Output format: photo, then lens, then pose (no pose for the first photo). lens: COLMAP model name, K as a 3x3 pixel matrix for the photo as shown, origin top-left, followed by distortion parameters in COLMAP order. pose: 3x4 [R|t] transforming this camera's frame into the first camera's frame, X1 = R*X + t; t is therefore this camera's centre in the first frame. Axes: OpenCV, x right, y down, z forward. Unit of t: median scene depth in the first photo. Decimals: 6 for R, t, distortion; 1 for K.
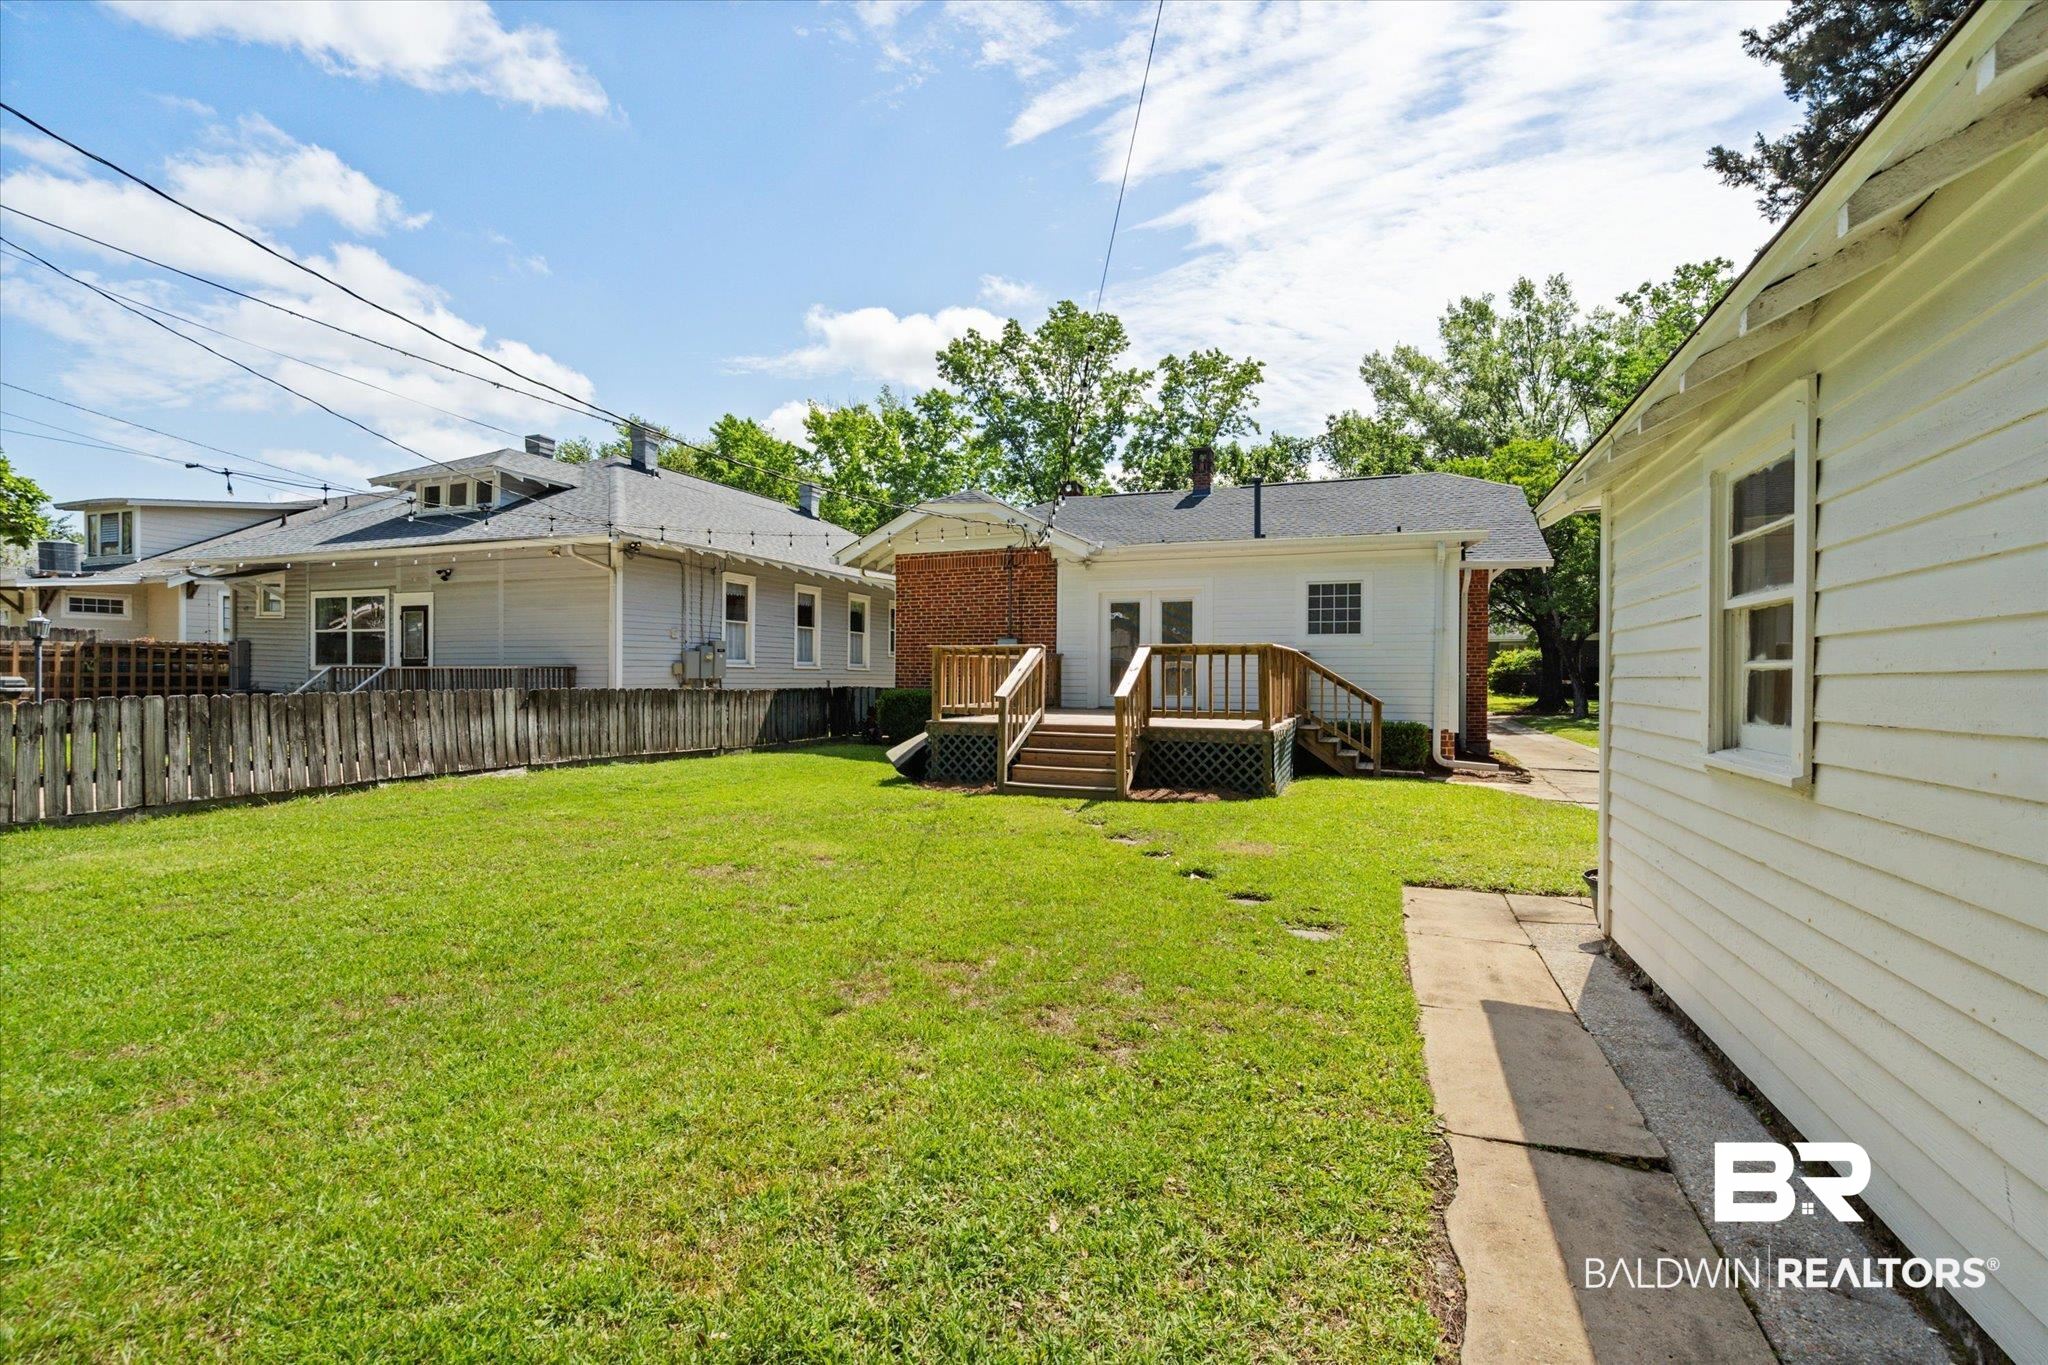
lens RADIAL K [[937.1, 0, 1021.3], [0, 937.1, 678.9], [0, 0, 1]] dist [-0.001646, 0.000391]
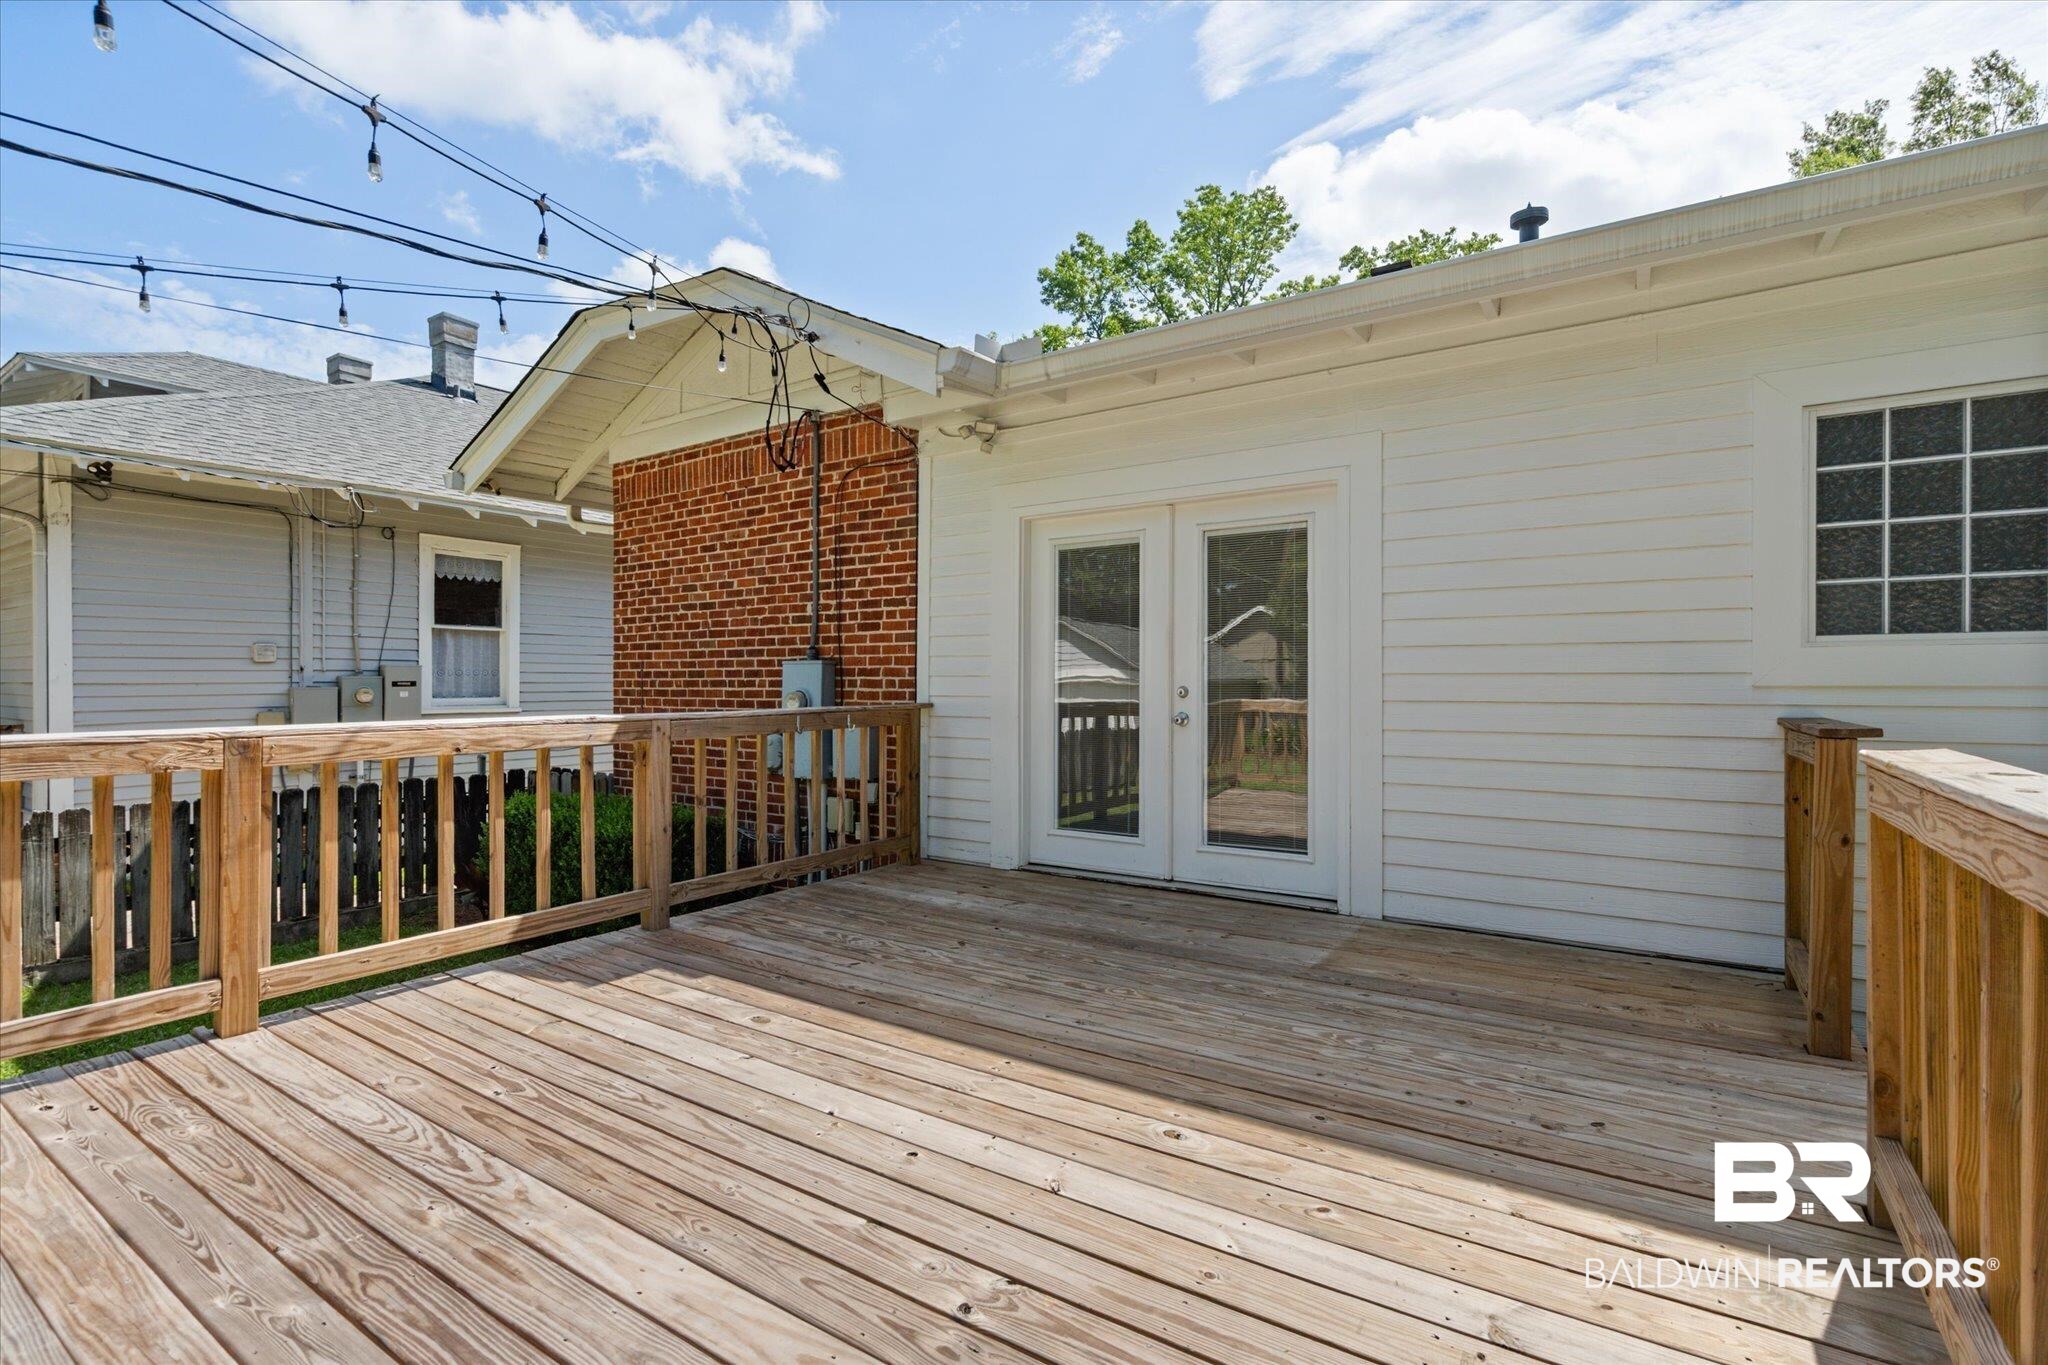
lens RADIAL K [[927.8, 0, 1024.0], [0, 927.8, 682.5], [0, 0, 1]] dist [0.000059, 0.000584]
pose [[0.977357, -0.006777, -0.211489, 0.108993], [0.007451, 0.999969, 0.002390, -0.025201], [0.211467, -0.003912, 0.977377, 0.486142]]
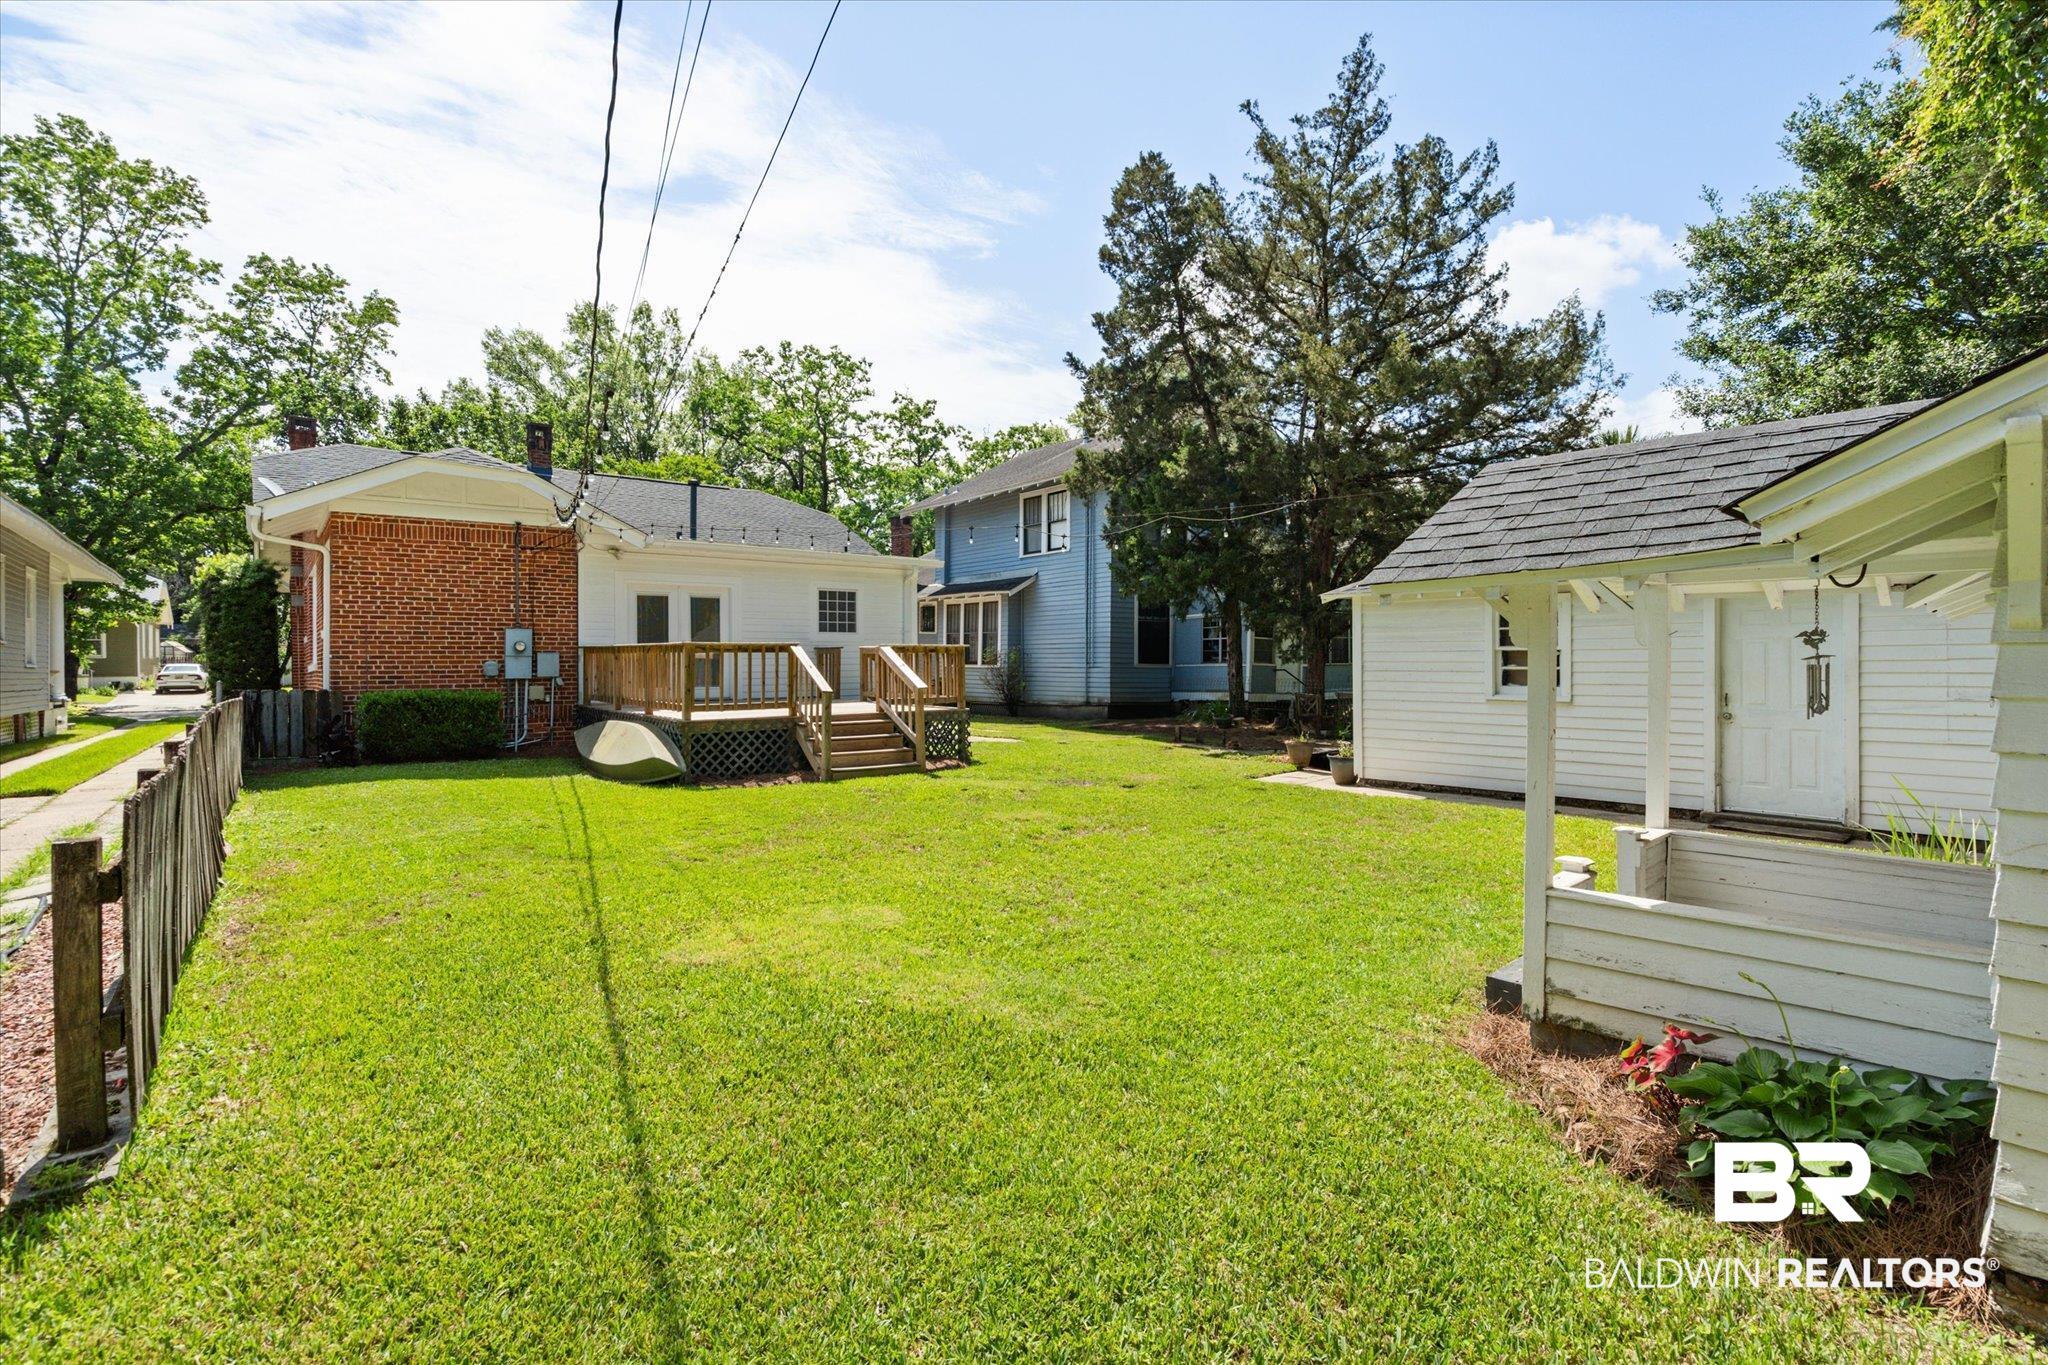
lens RADIAL K [[943.4, 0, 1016.9], [0, 943.4, 655.1], [0, 0, 1]] dist [-0.000374, 0.013112]
pose [[0.510622, -0.003275, 0.859799, -0.393795], [0.008540, 0.999963, -0.001262, -0.009505], [-0.859763, 0.007987, 0.510631, 0.111665]]
